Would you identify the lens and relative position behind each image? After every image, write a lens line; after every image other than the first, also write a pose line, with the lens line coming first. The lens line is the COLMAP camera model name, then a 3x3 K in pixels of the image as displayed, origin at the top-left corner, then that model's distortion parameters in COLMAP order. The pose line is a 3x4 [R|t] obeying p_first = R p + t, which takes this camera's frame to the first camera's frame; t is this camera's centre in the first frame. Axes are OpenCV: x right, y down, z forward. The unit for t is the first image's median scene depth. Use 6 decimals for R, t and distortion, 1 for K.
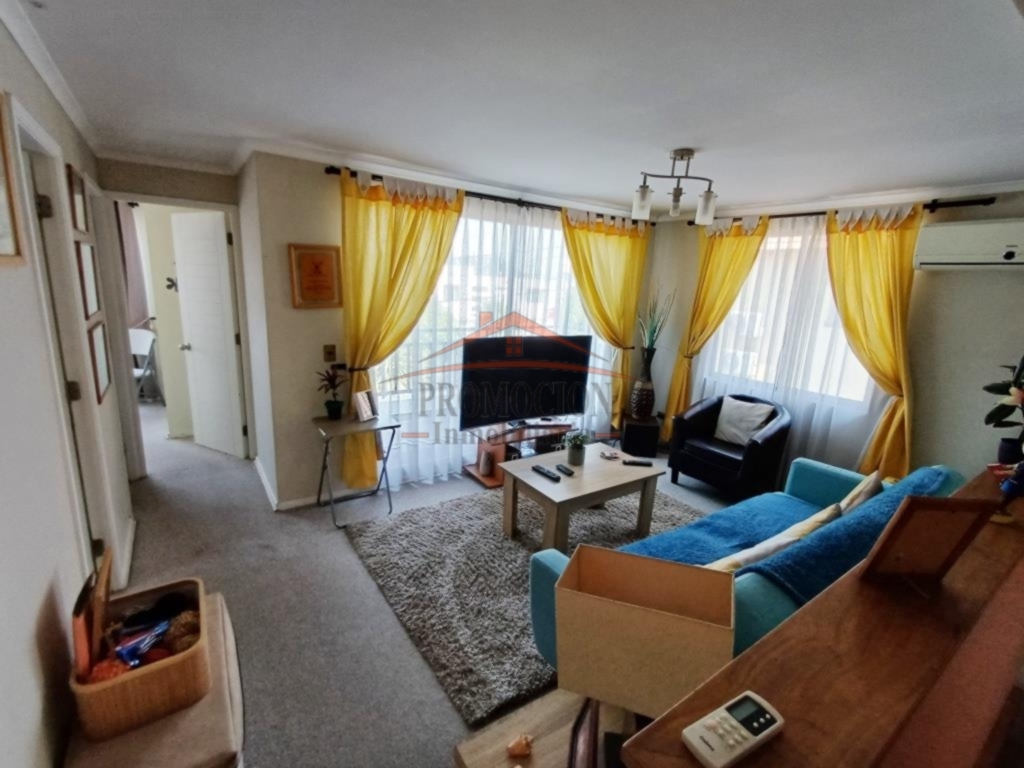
lens RADIAL K [[468.2, 0, 513.7], [0, 468.2, 384.5], [0, 0, 1]] dist [0.004365, 0.000038]
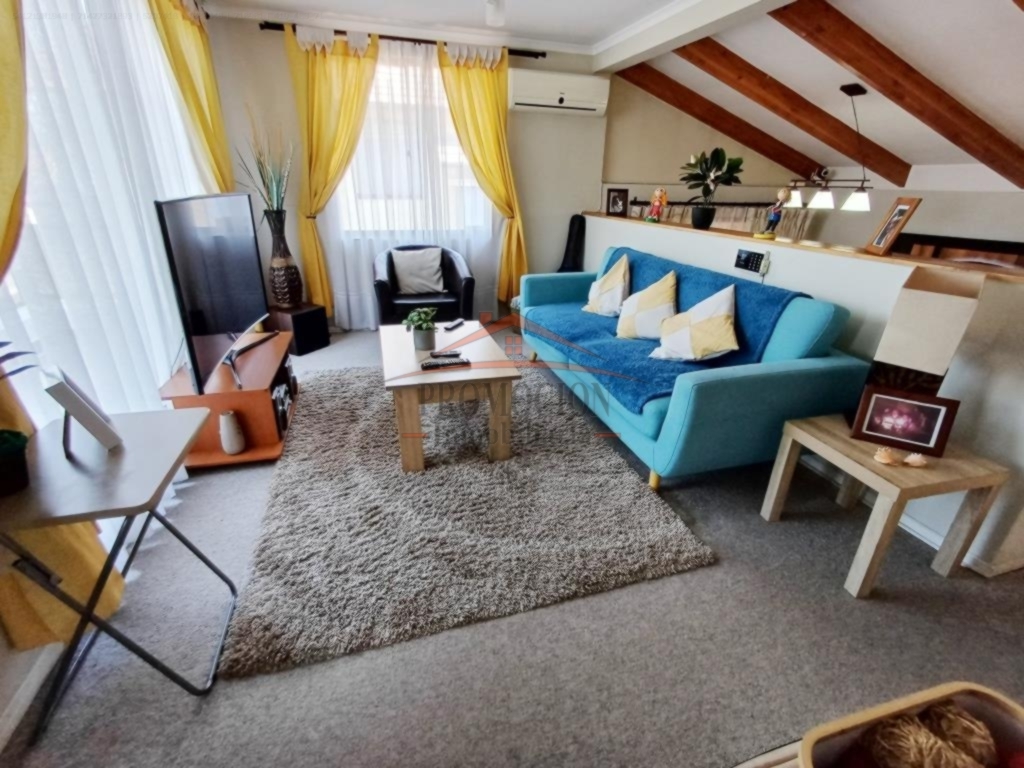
lens RADIAL K [[468.2, 0, 512.6], [0, 468.2, 382.9], [0, 0, 1]] dist [0.004365, 0.000038]
pose [[0.313900, -0.416210, 0.853367, -0.484856], [0.200731, 0.907571, 0.368810, -0.038403], [-0.927994, 0.055528, 0.368433, 0.531956]]
